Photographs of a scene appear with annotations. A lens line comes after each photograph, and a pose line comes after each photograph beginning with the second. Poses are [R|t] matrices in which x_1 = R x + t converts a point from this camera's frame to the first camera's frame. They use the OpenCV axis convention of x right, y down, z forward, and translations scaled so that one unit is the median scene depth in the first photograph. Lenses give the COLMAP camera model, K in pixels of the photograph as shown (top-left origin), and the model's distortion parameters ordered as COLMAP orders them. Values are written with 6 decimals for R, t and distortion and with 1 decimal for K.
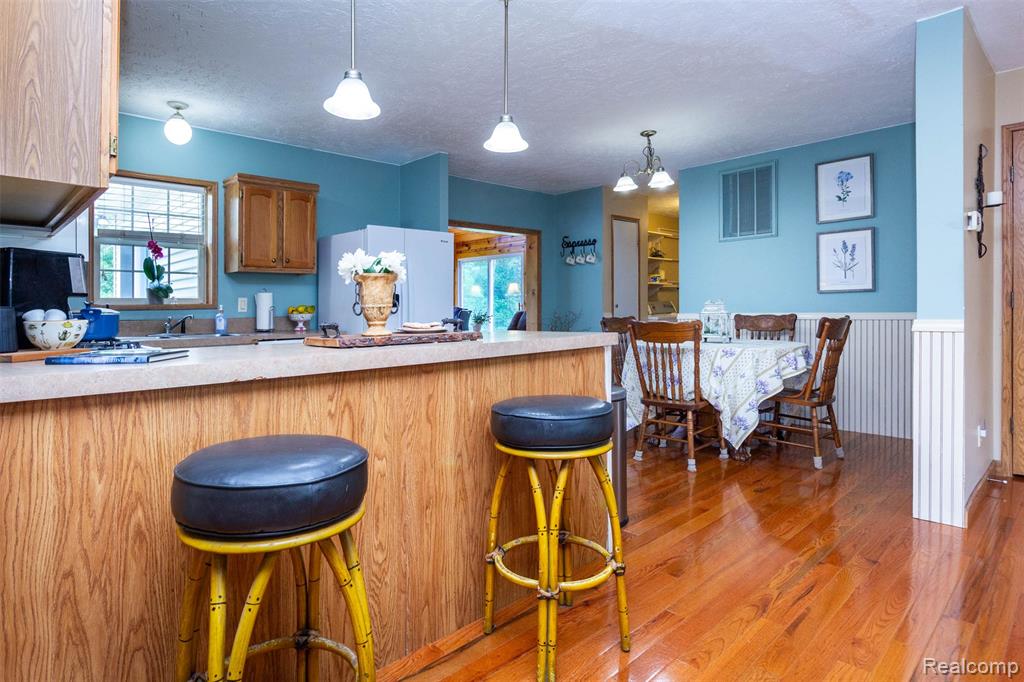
lens RADIAL K [[555.6, 0, 471.5], [0, 555.6, 333.5], [0, 0, 1]] dist [-0.024654, 0.003393]
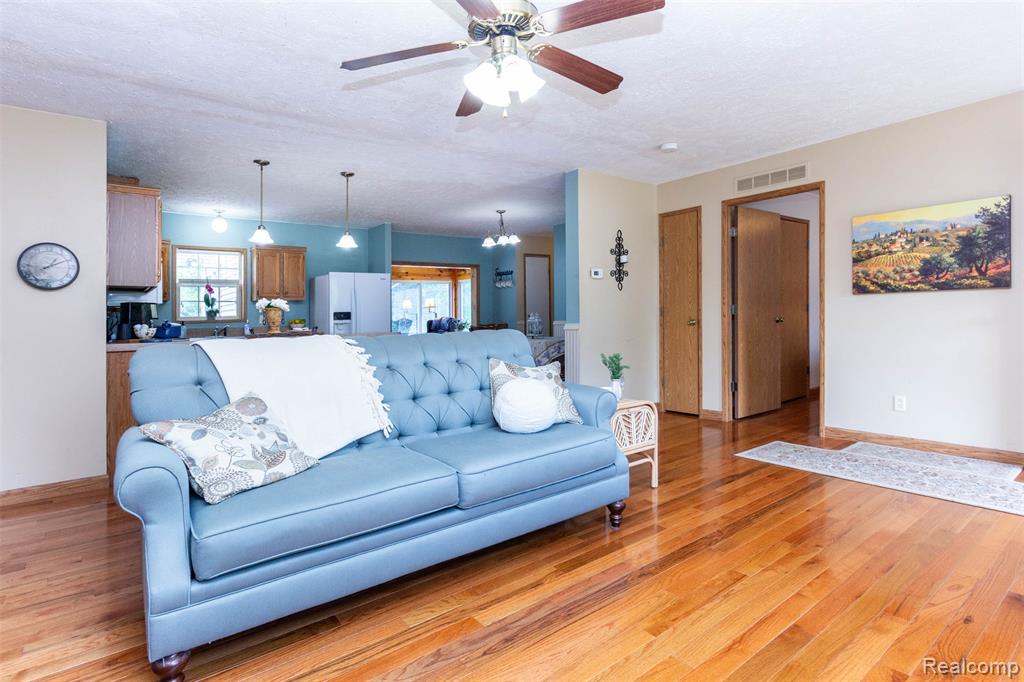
lens RADIAL K [[519.0, 0, 497.6], [0, 519.0, 327.7], [0, 0, 1]] dist [0.000663, -0.001432]
pose [[0.995302, -0.010526, -0.096249, 0.473000], [0.008223, 0.999671, -0.024290, 0.019220], [0.096473, 0.023384, 0.995061, -0.534471]]
